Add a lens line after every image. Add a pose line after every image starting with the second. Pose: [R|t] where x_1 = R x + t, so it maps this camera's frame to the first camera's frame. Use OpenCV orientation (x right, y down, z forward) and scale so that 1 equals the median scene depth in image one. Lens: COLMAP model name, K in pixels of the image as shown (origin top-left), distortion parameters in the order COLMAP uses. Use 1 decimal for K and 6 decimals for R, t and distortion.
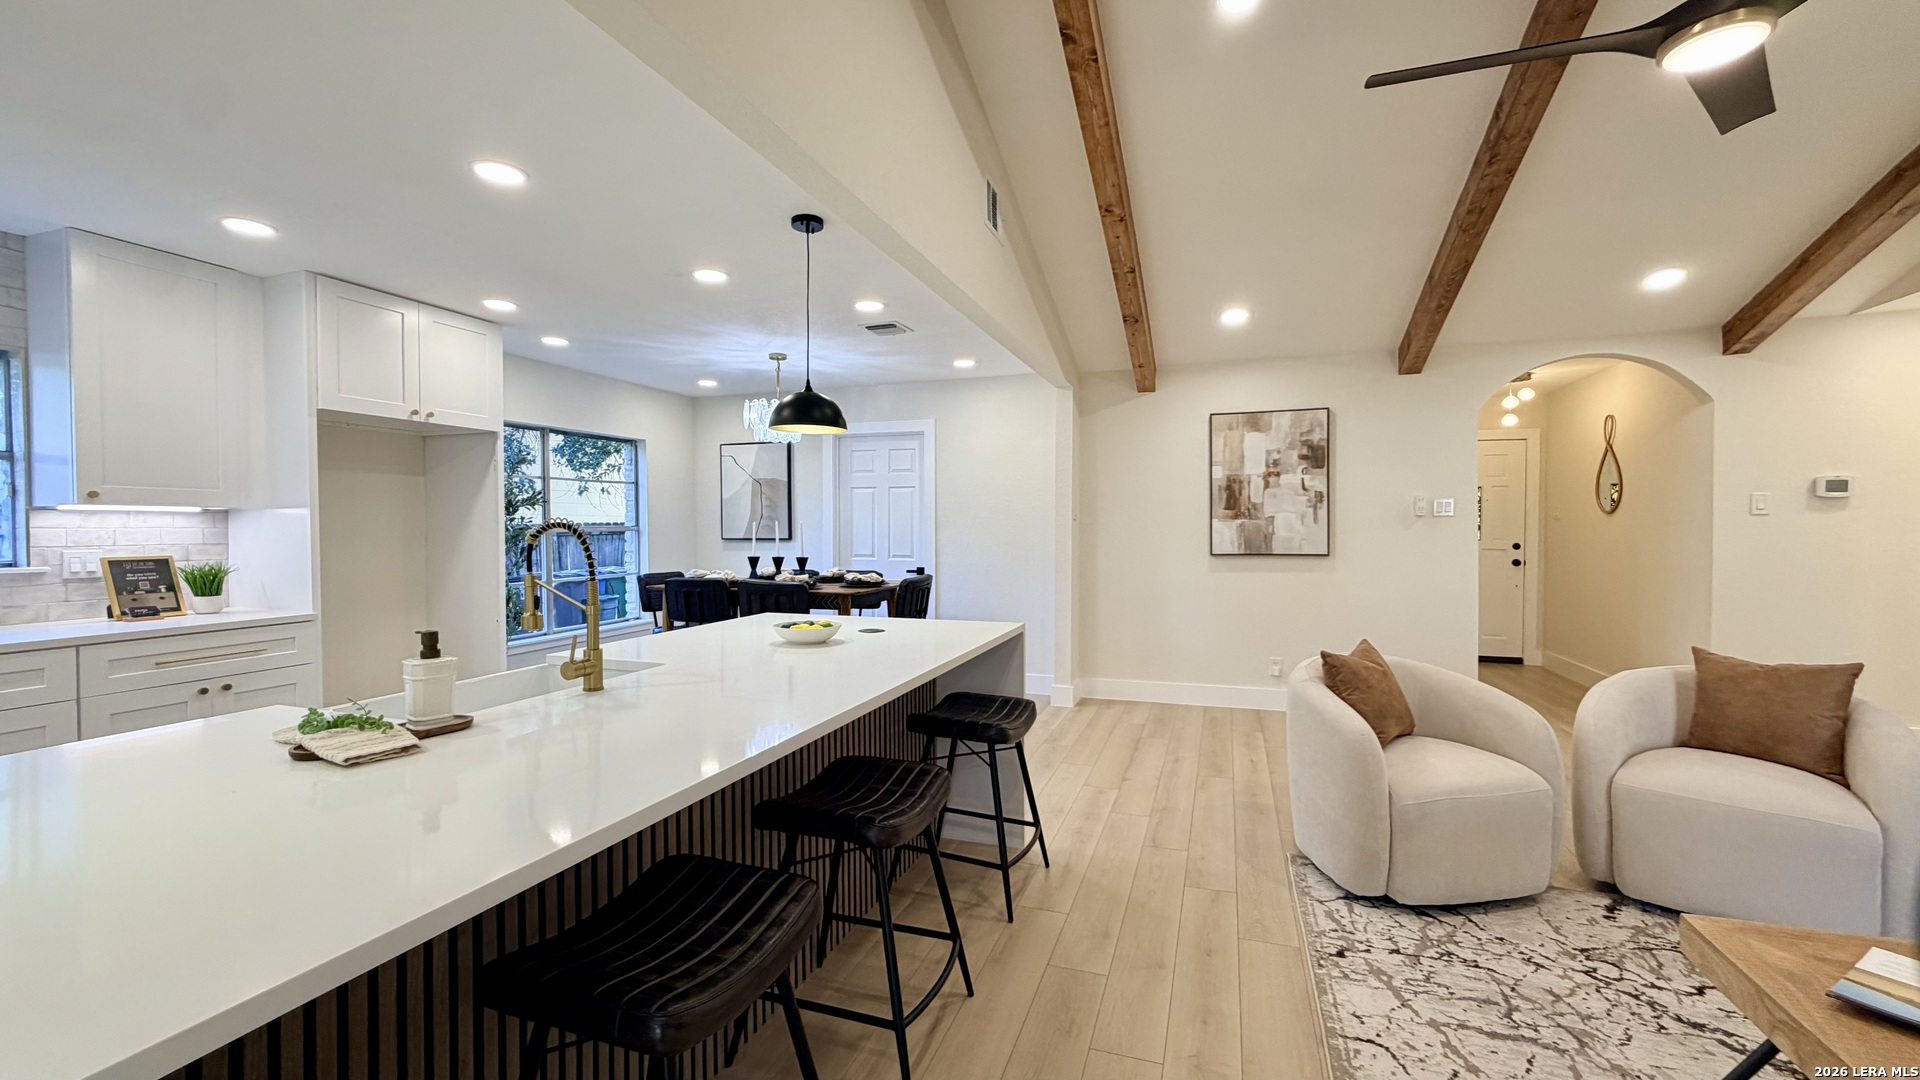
lens RADIAL K [[768.1, 0, 954.9], [0, 768.1, 539.7], [0, 0, 1]] dist [0.001064, -0.000021]
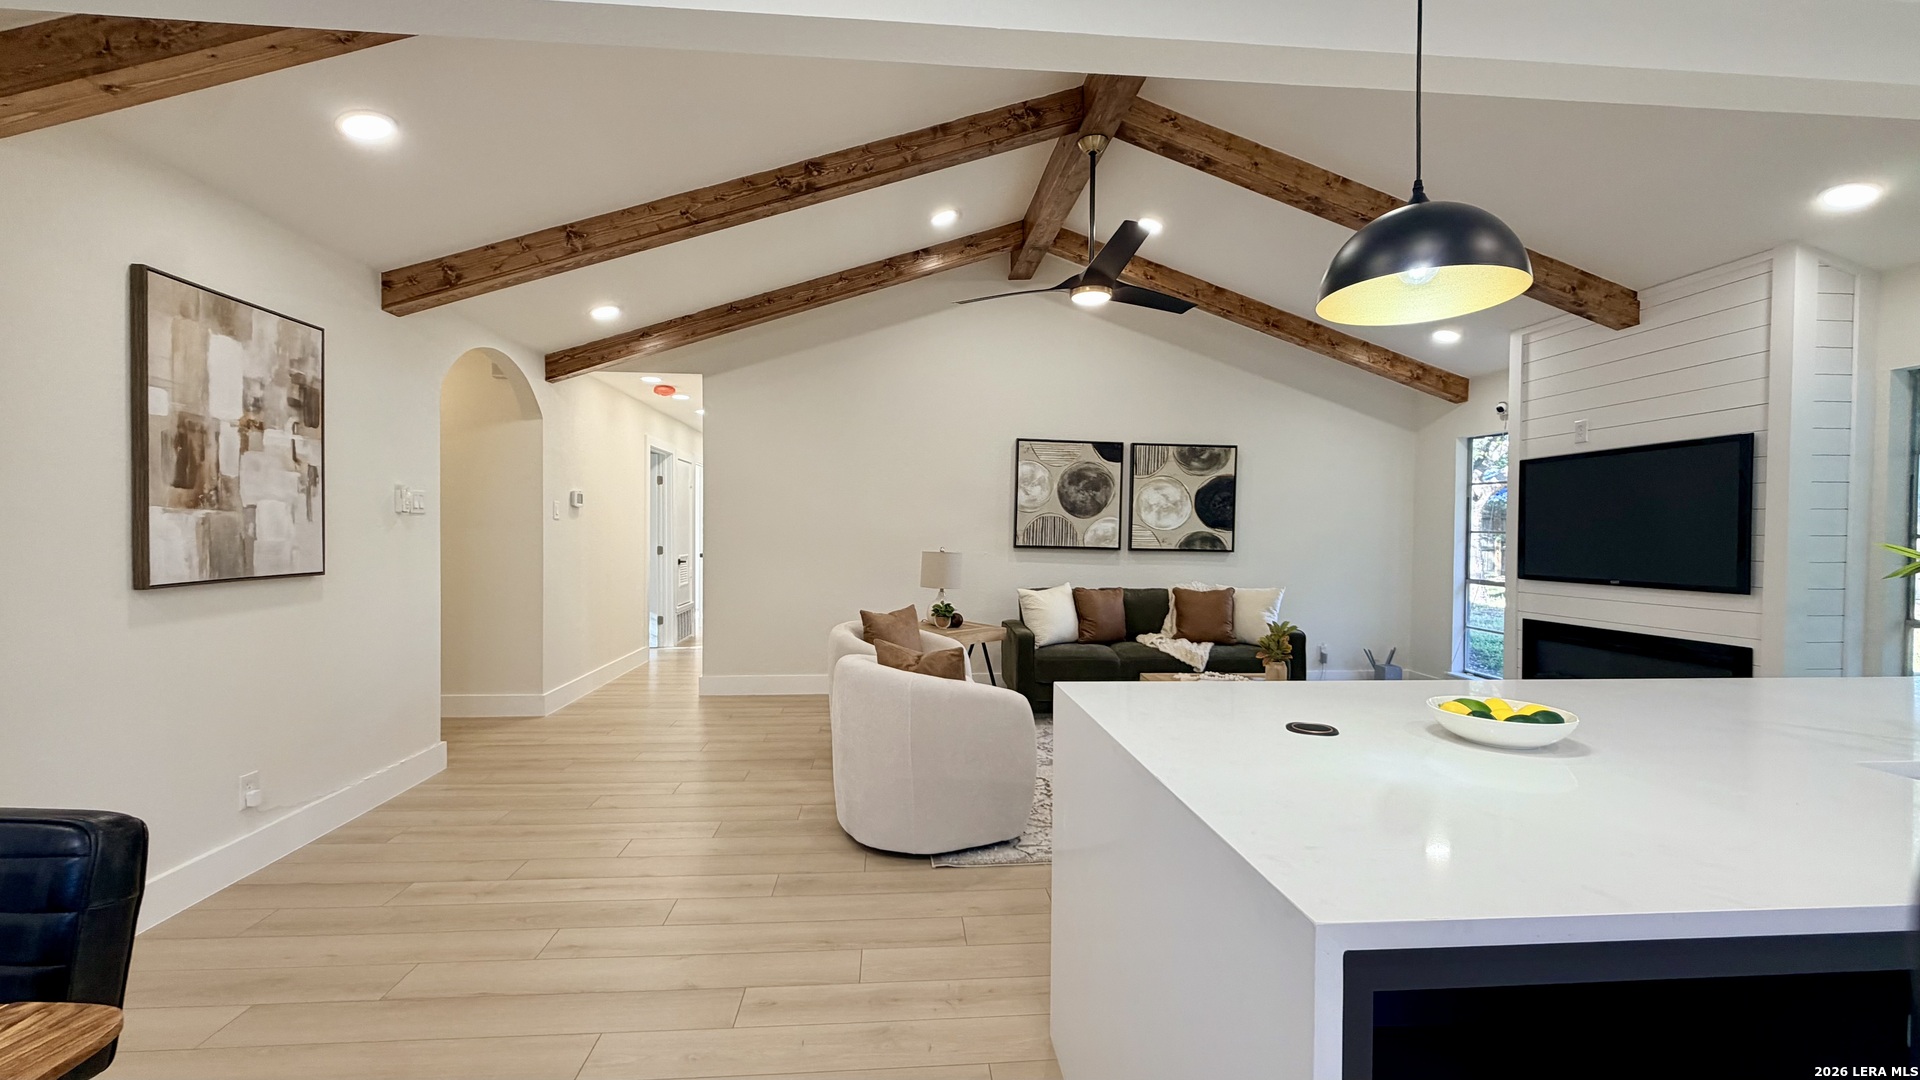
lens RADIAL K [[768.1, 0, 954.9], [0, 768.1, 539.7], [0, 0, 1]] dist [0.001064, -0.000021]
pose [[-0.407906, -0.009344, 0.912976, -0.265585], [0.008362, 0.999867, 0.013970, -0.010411], [-0.912986, 0.013333, -0.407774, 0.786897]]
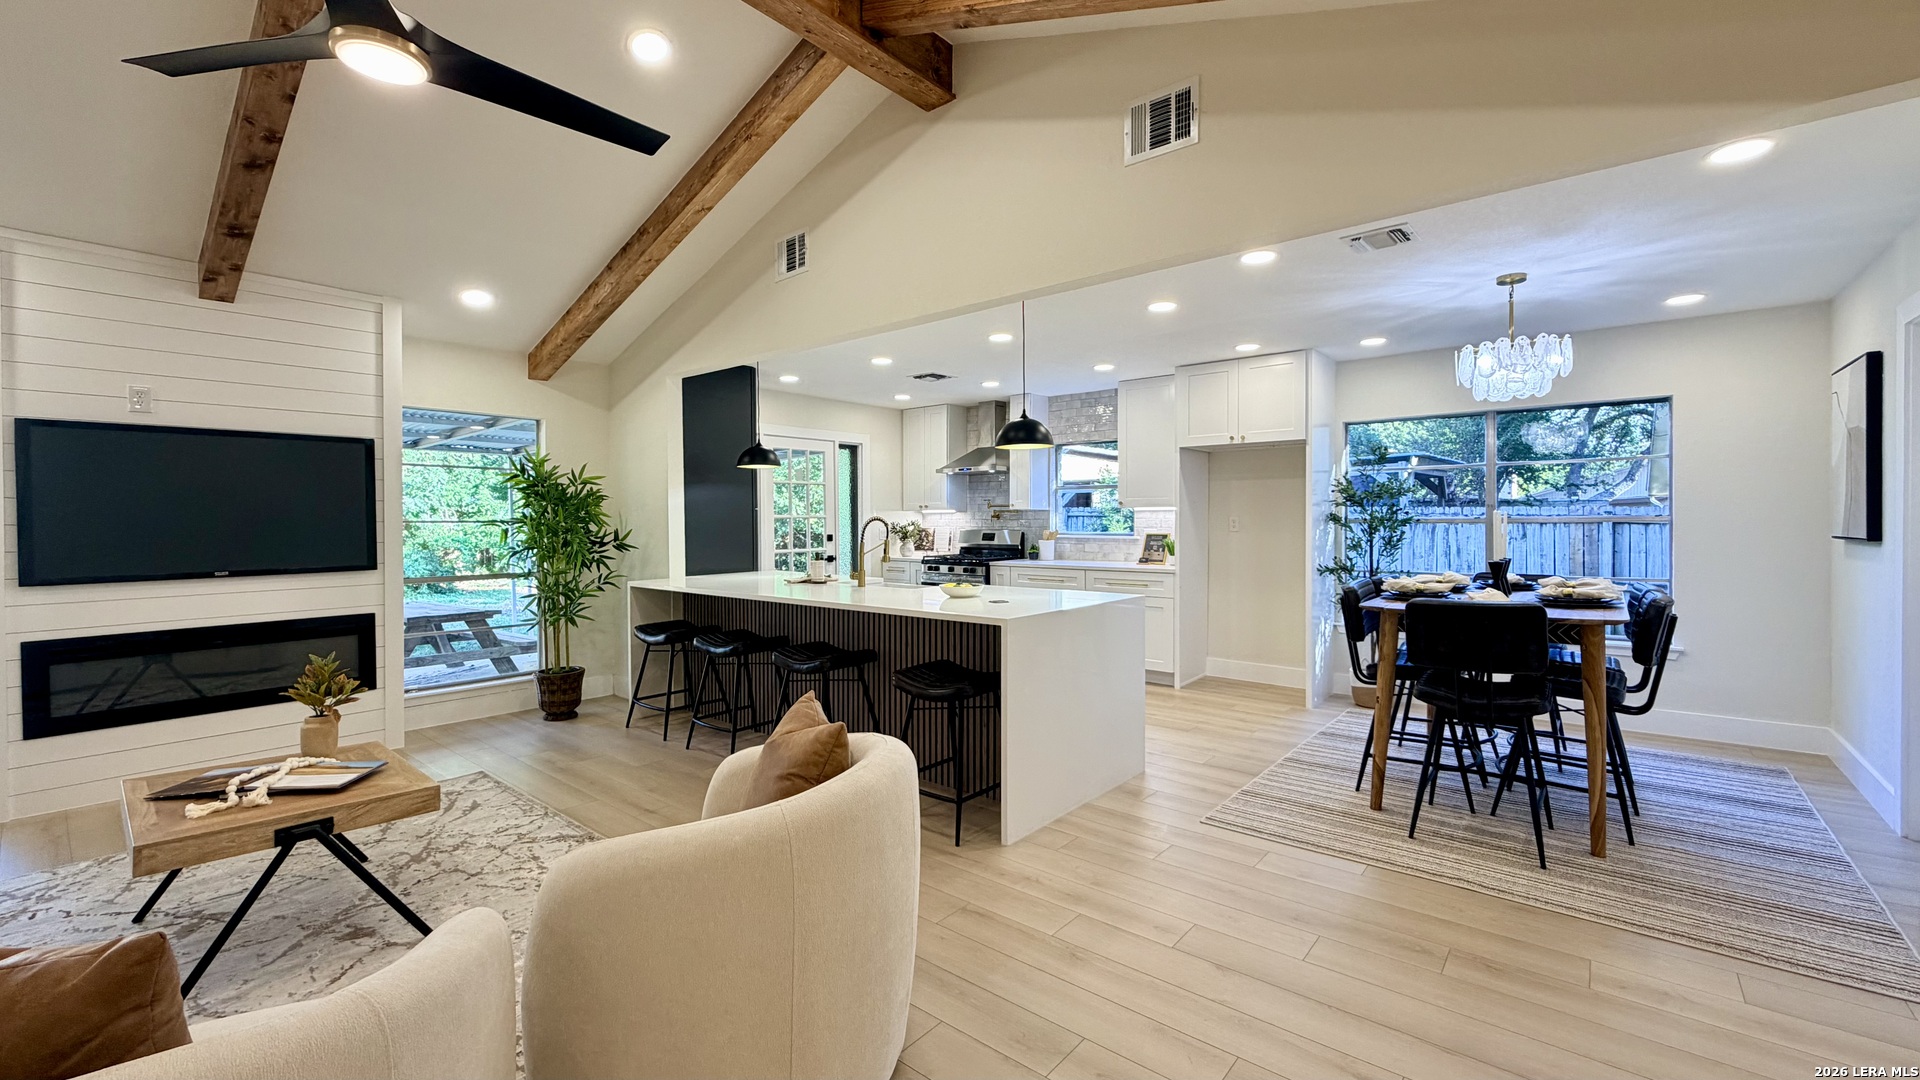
lens RADIAL K [[775.0, 0, 954.9], [0, 775.0, 527.7], [0, 0, 1]] dist [0.000365, 0.000075]
pose [[-0.350914, 0.014934, -0.936288, 0.617839], [-0.010765, 0.999742, 0.019981, -0.016244], [0.936346, 0.017091, -0.350663, 0.760014]]
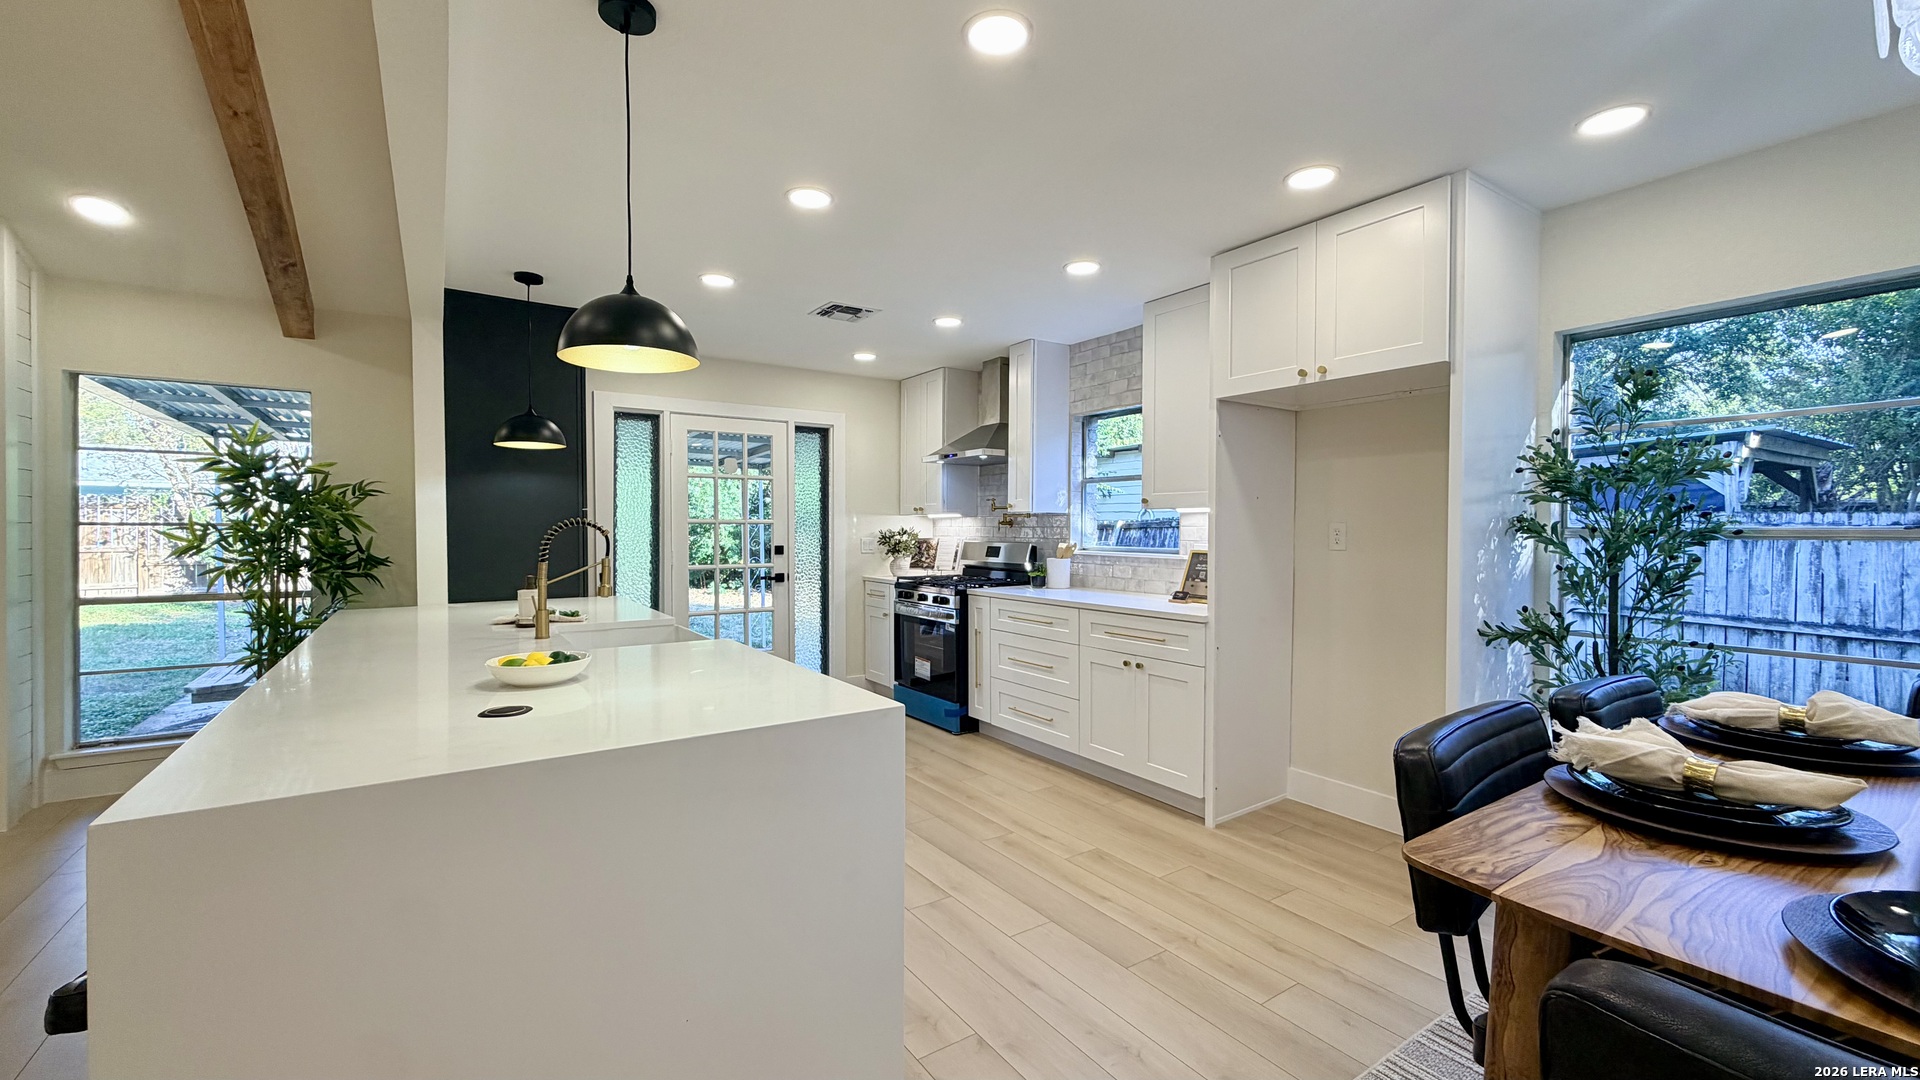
lens RADIAL K [[768.1, 0, 954.9], [0, 768.1, 539.7], [0, 0, 1]] dist [0.001064, -0.000021]
pose [[-0.593088, 0.013279, -0.805028, 0.079694], [-0.014383, 0.999530, 0.027084, -0.013393], [0.805009, 0.027642, -0.592618, 0.871005]]
